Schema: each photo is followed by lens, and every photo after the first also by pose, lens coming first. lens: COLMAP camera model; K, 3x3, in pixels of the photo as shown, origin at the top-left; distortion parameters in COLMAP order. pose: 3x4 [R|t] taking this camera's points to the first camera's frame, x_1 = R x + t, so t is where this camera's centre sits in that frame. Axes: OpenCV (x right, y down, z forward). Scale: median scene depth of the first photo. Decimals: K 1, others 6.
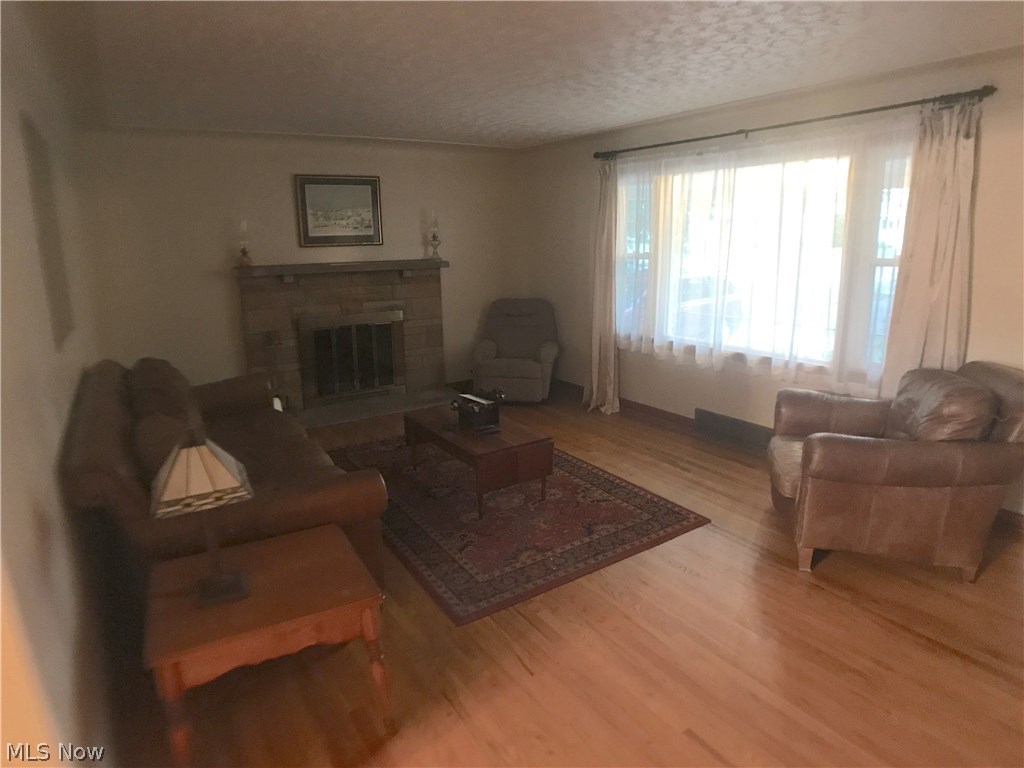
lens RADIAL K [[603.9, 0, 512.0], [0, 603.9, 384.0], [0, 0, 1]] dist [-0.053054, 0.003161]
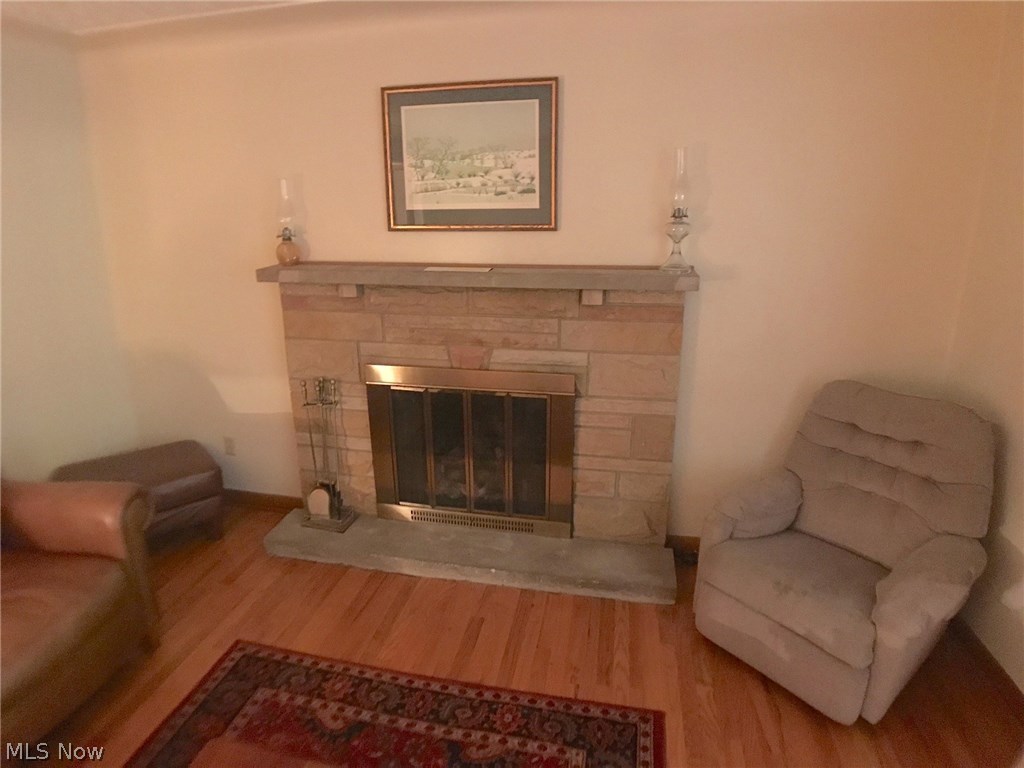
lens RADIAL K [[603.9, 0, 512.0], [0, 603.9, 384.0], [0, 0, 1]] dist [-0.053054, 0.003161]
pose [[0.703455, 0.208857, -0.679360, 0.101638], [-0.174404, 0.977350, 0.119878, -0.169382], [0.689010, 0.034154, 0.723947, 0.659886]]
